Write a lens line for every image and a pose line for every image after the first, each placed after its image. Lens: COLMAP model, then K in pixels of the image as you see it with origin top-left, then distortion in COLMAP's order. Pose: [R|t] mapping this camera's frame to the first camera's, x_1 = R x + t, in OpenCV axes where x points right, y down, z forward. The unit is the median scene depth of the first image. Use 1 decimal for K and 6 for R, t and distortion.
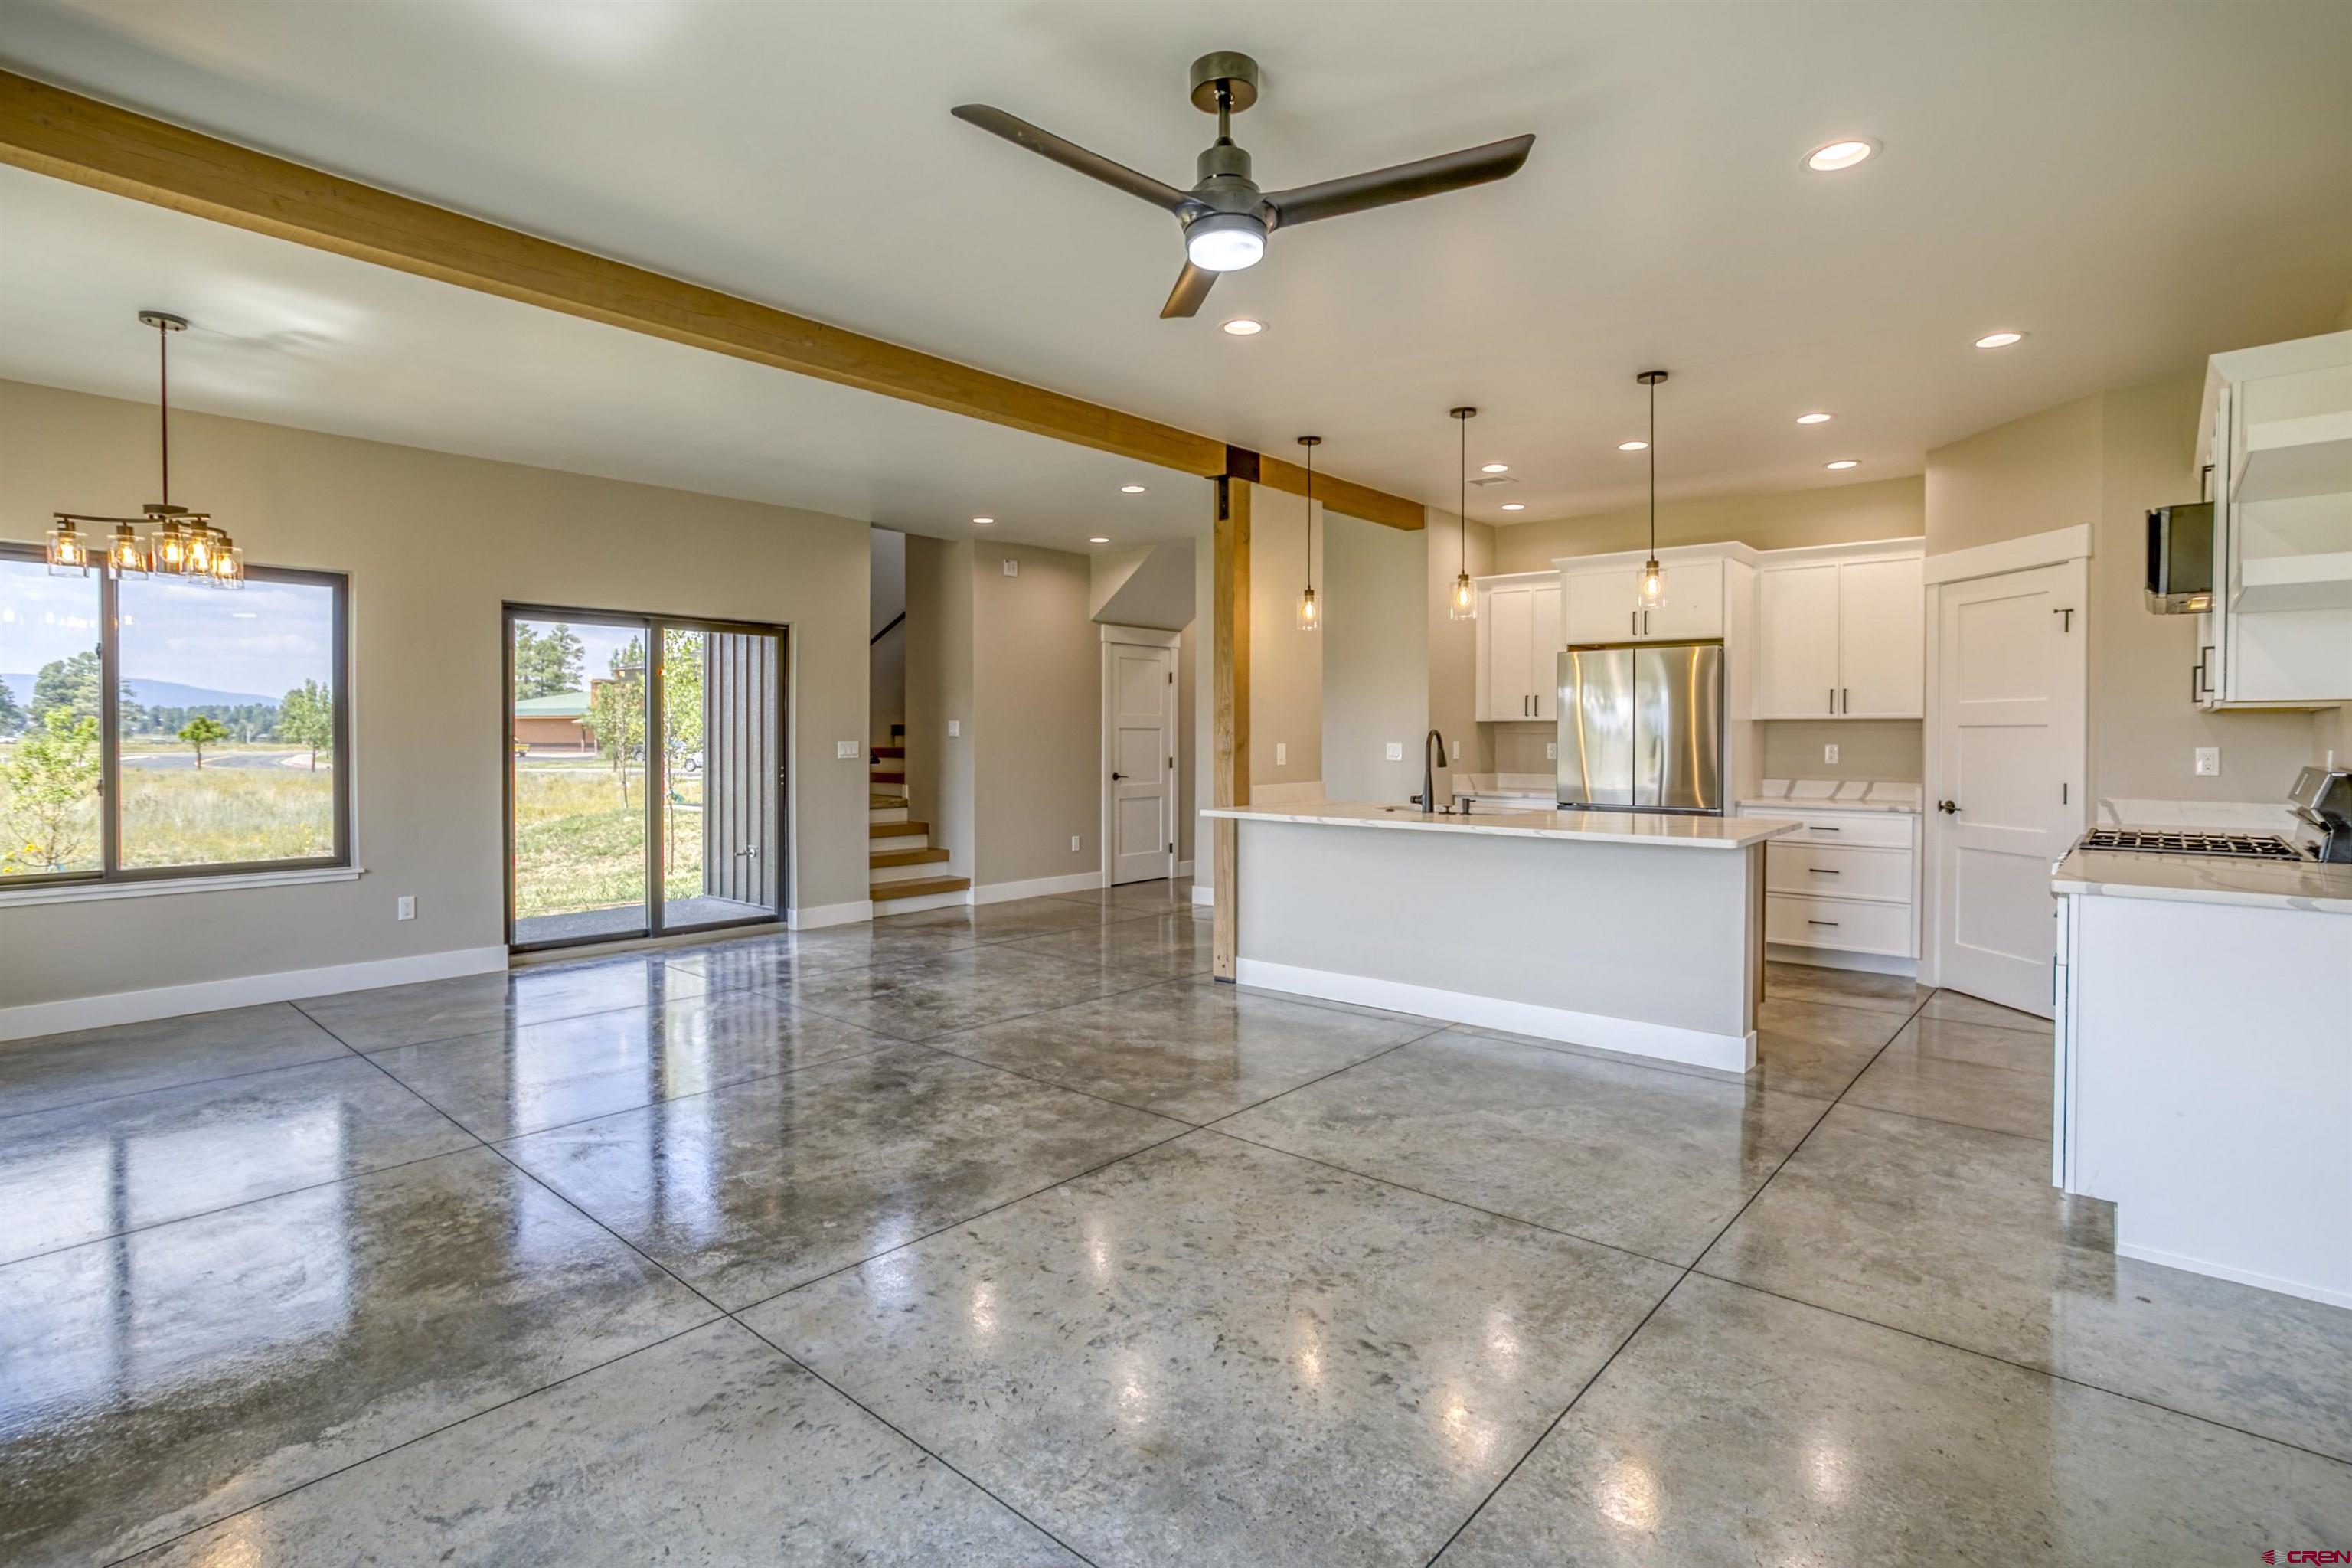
lens RADIAL K [[1157.0, 0, 1172.8], [0, 1157.0, 760.1], [0, 0, 1]] dist [-0.060098, 0.041959]
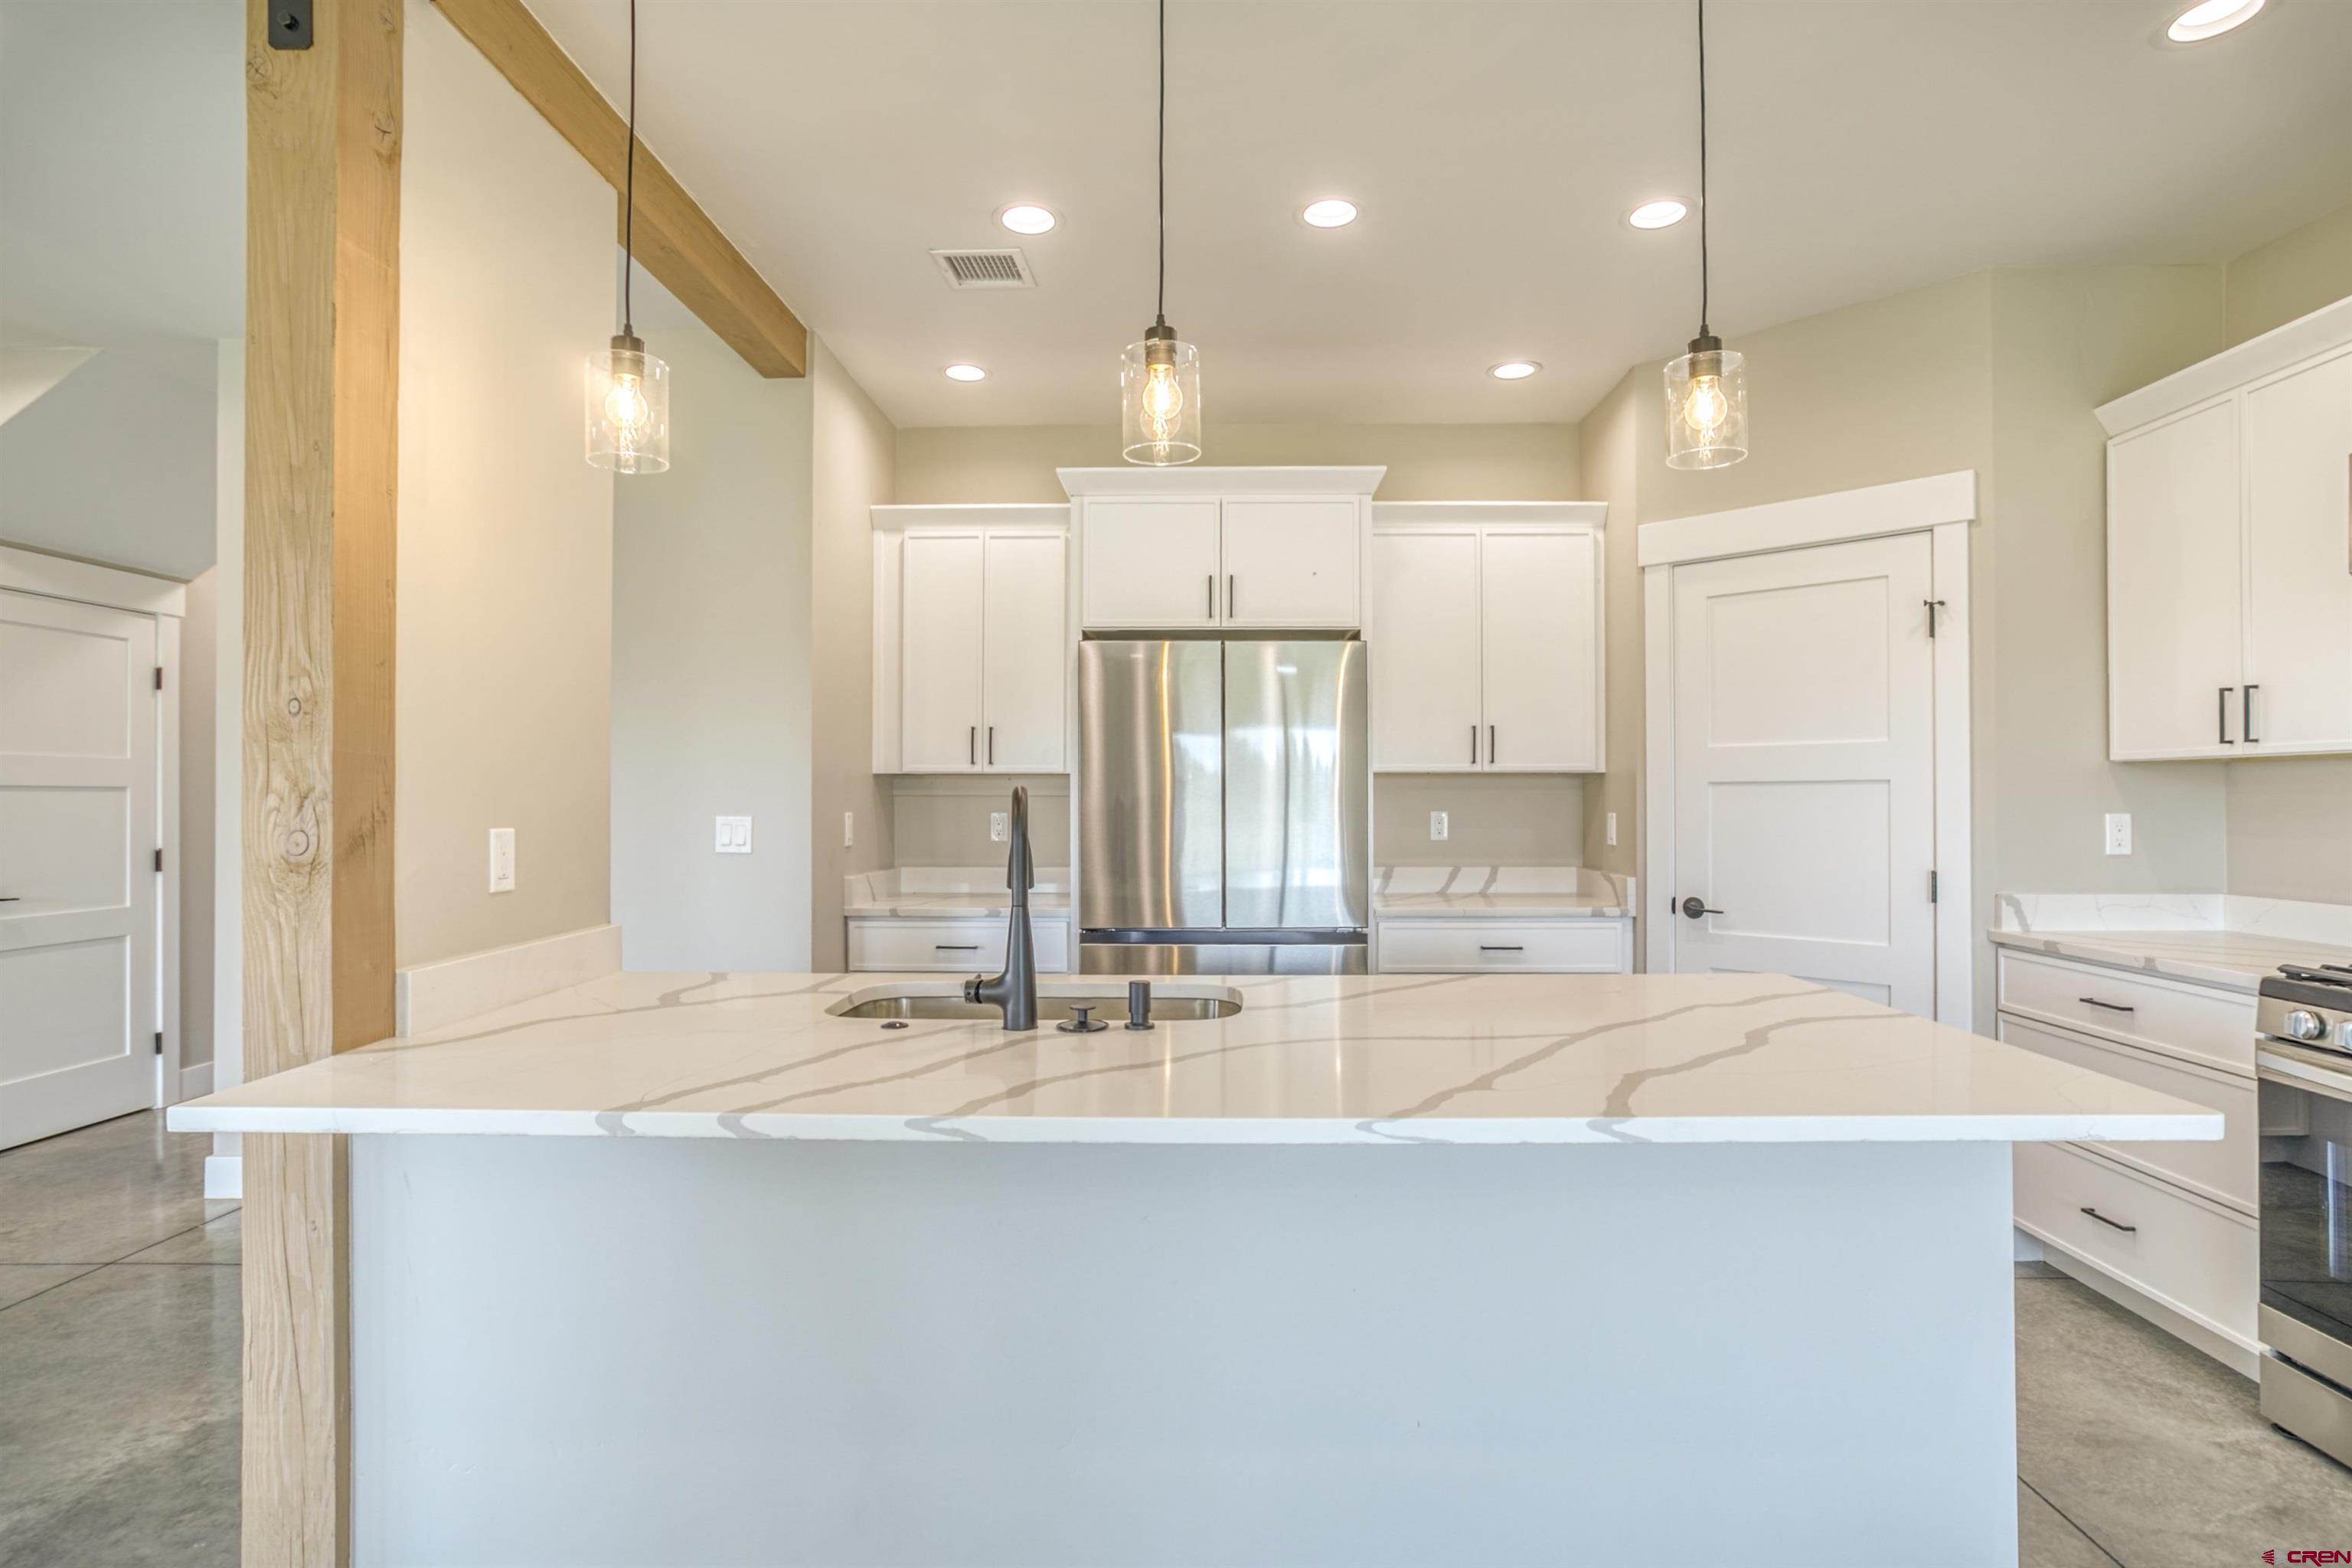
lens RADIAL K [[1185.2, 0, 1203.0], [0, 1185.2, 794.5], [0, 0, 1]] dist [-0.073318, 0.046185]
pose [[0.761473, -0.000942, 0.648196, 0.031271], [0.016804, 0.999692, -0.018289, -0.014723], [-0.647978, 0.024819, 0.761254, 0.630287]]
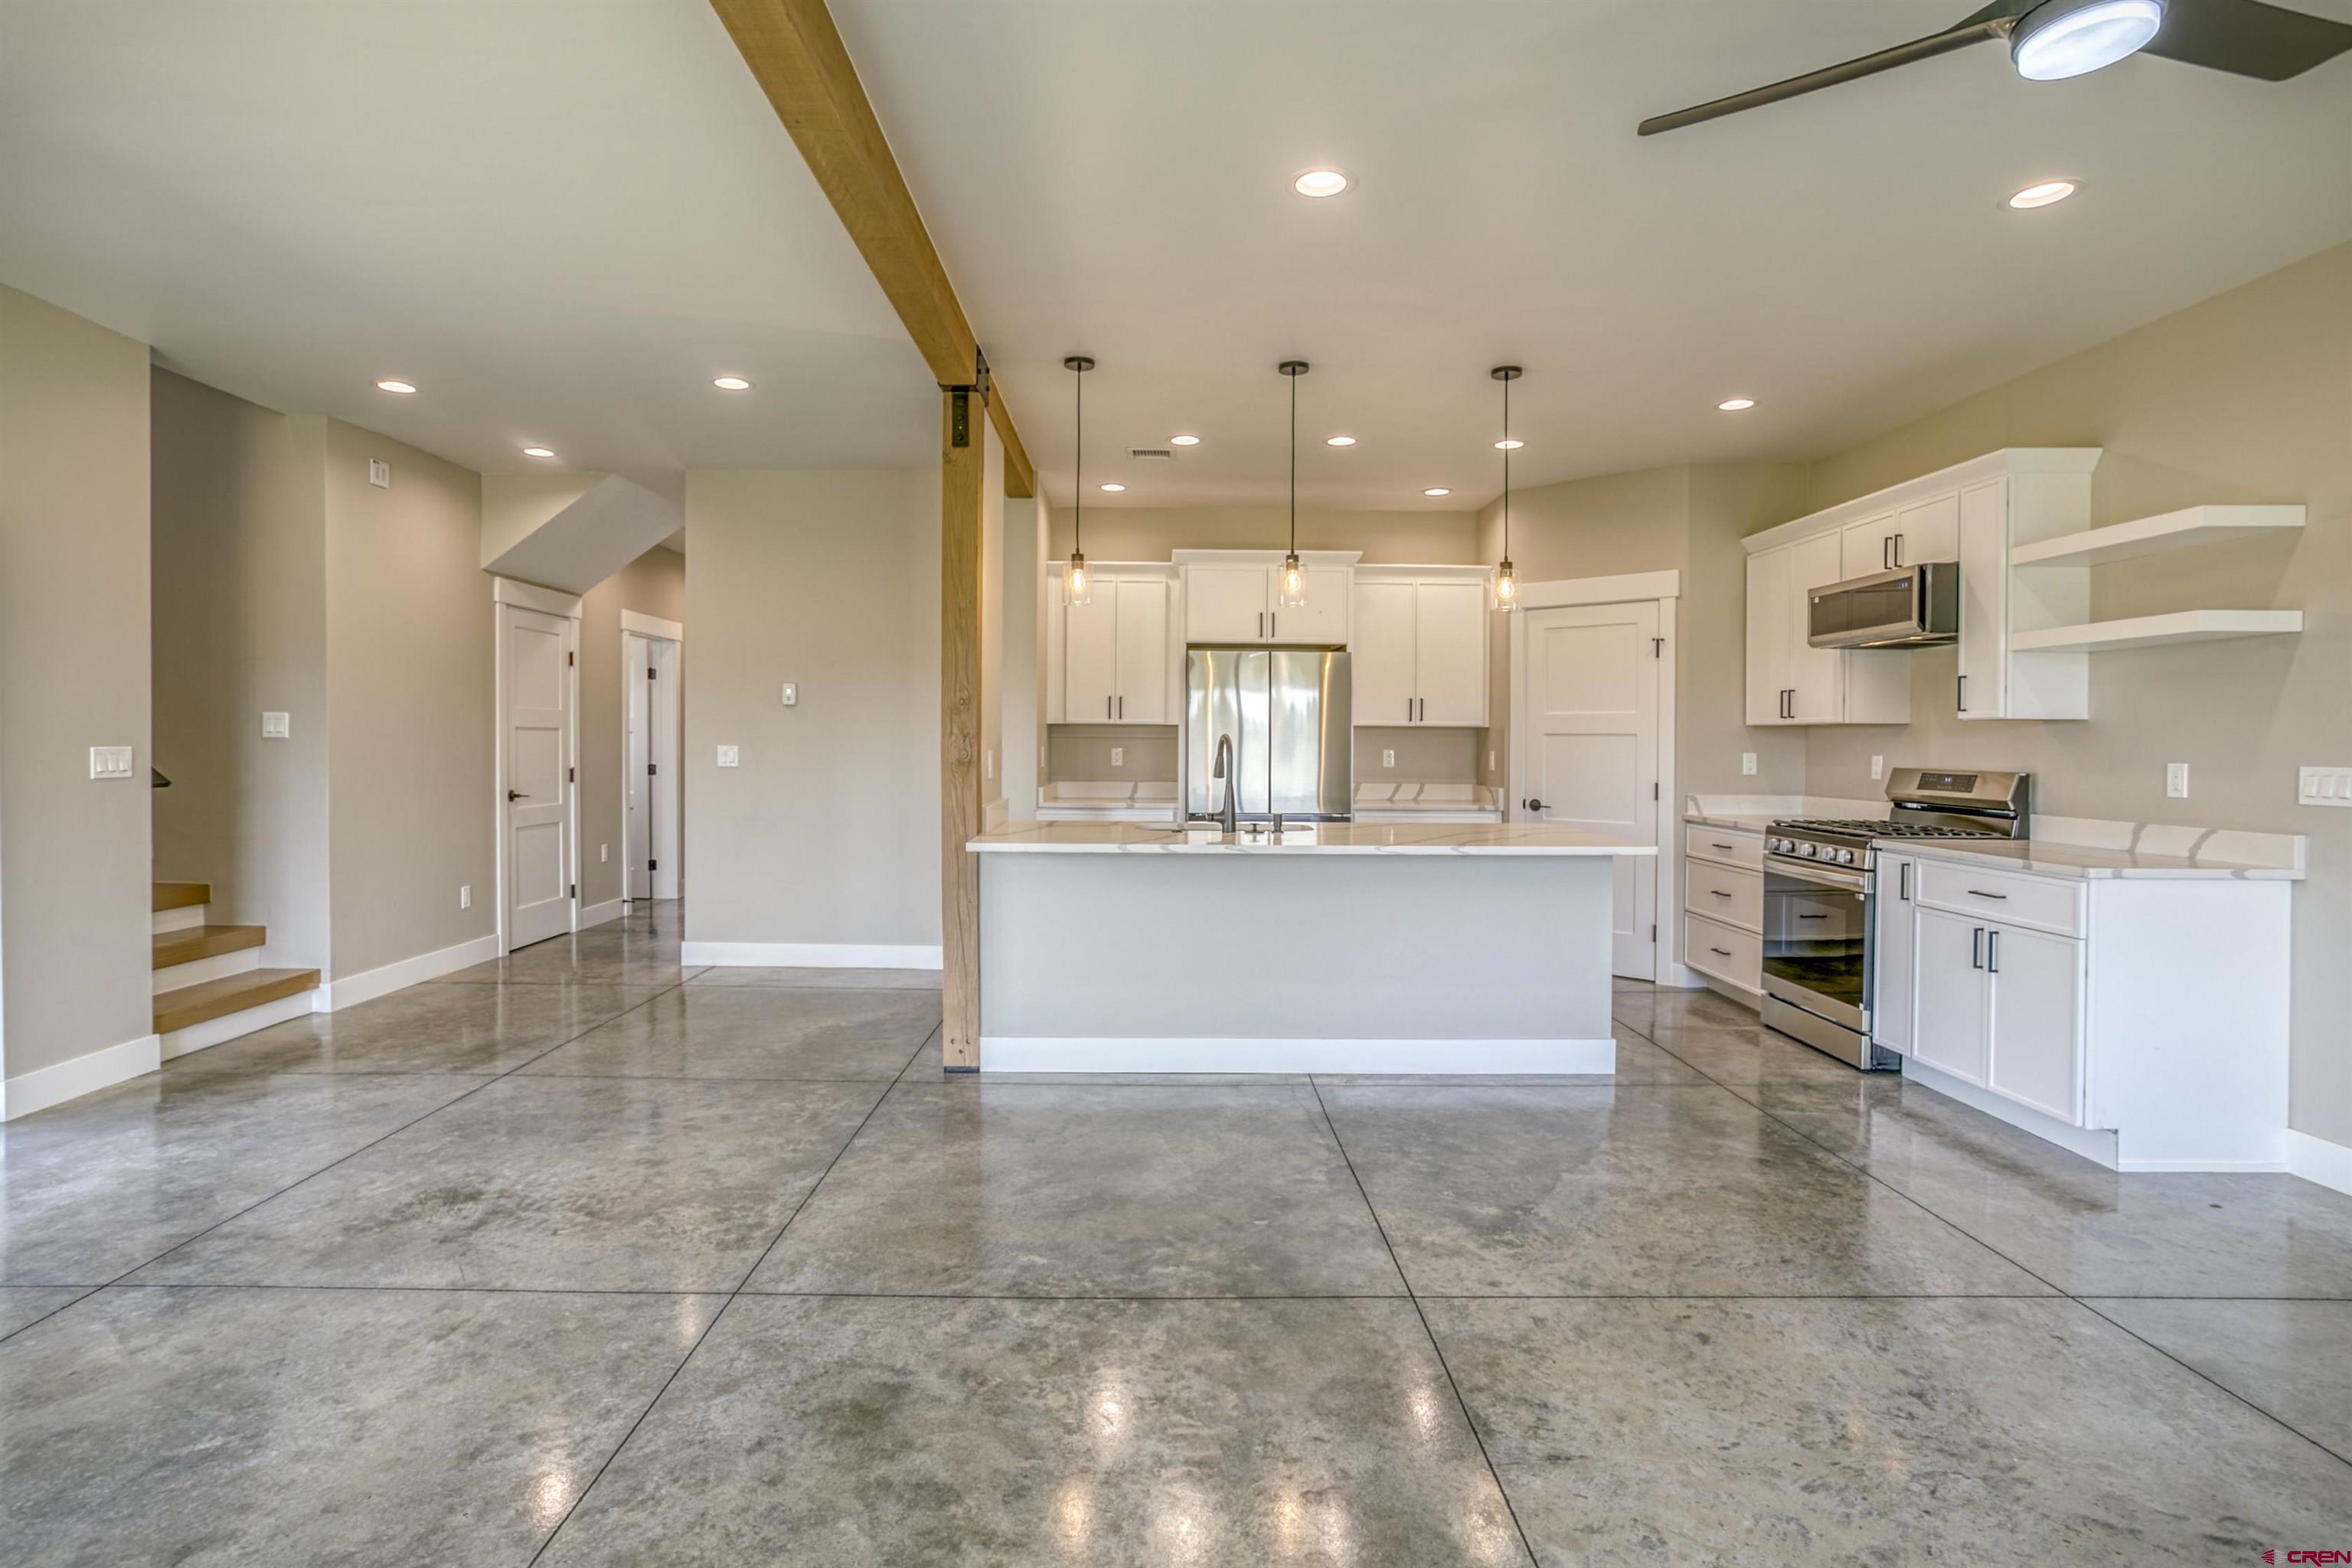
lens RADIAL K [[1157.0, 0, 1172.8], [0, 1157.0, 760.1], [0, 0, 1]] dist [-0.060098, 0.041959]
pose [[0.745692, -0.007701, 0.666246, -0.341297], [0.008700, 0.999960, 0.001821, -0.008461], [-0.666234, 0.004438, 0.745730, 0.354772]]
